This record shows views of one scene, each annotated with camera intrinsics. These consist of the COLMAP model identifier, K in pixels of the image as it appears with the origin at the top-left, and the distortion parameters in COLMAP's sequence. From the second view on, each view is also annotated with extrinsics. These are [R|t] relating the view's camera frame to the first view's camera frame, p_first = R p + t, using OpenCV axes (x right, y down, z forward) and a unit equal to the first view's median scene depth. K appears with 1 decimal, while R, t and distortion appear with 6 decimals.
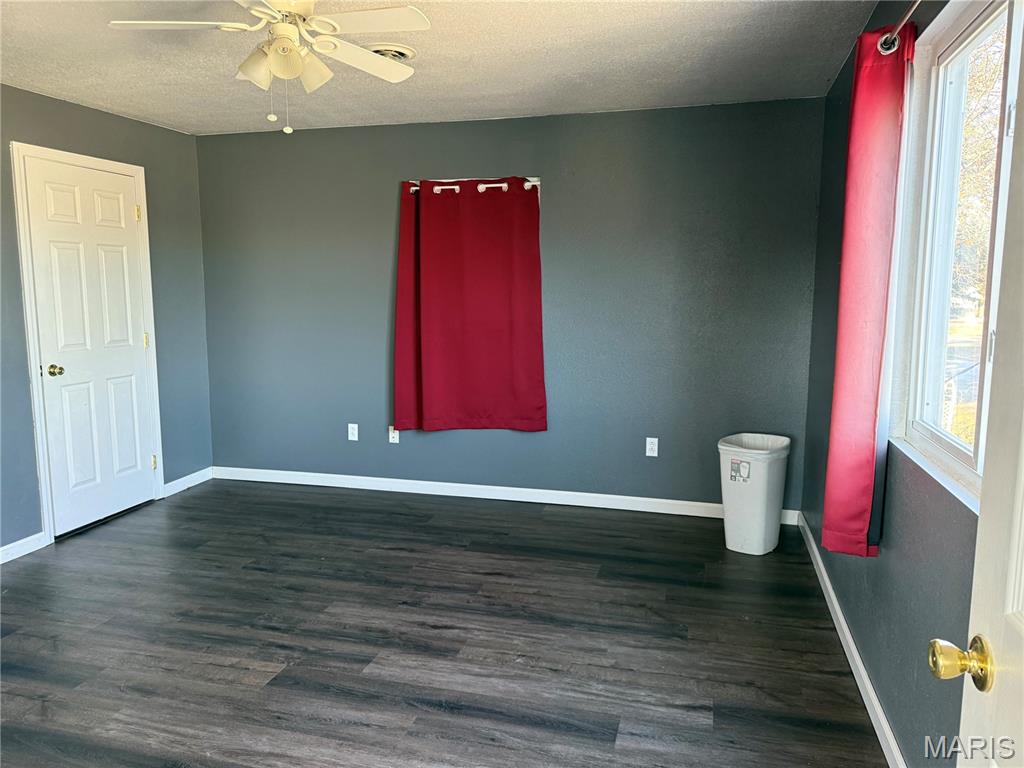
lens RADIAL K [[728.3, 0, 516.4], [0, 728.3, 381.2], [0, 0, 1]] dist [0.033197, -0.044246]
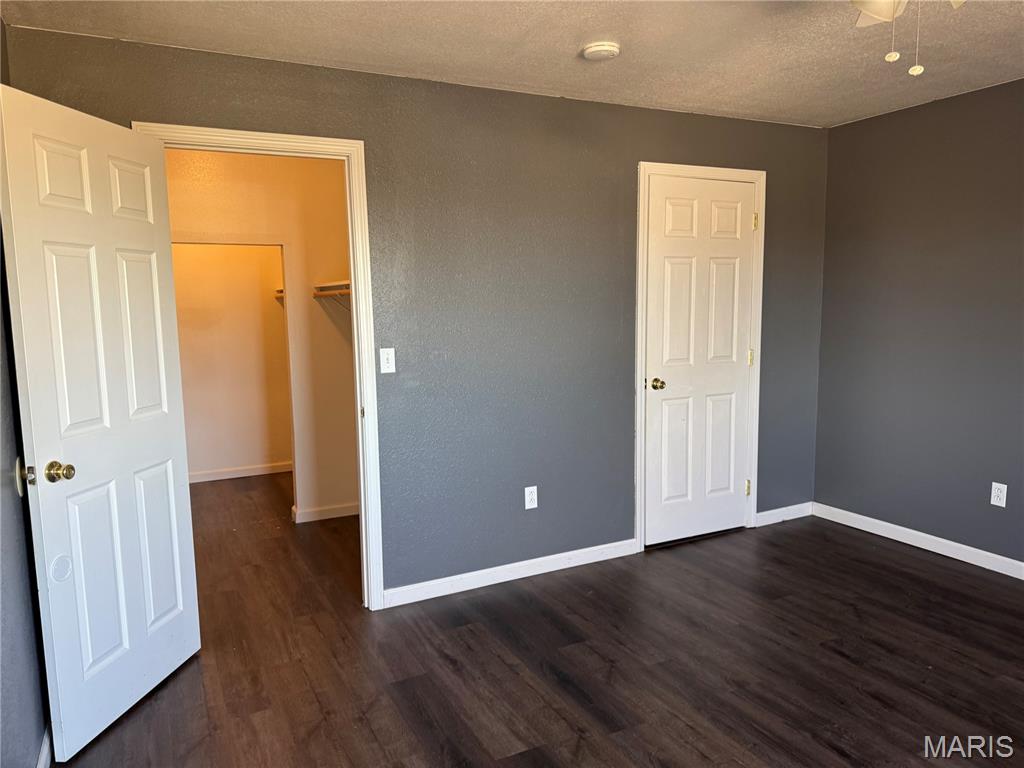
lens RADIAL K [[728.3, 0, 509.6], [0, 728.3, 382.0], [0, 0, 1]] dist [0.033197, -0.044246]
pose [[0.671659, 0.076044, -0.736948, -0.025935], [-0.086727, 0.995950, 0.023725, -0.023541], [0.735767, 0.047978, 0.675533, 0.168651]]
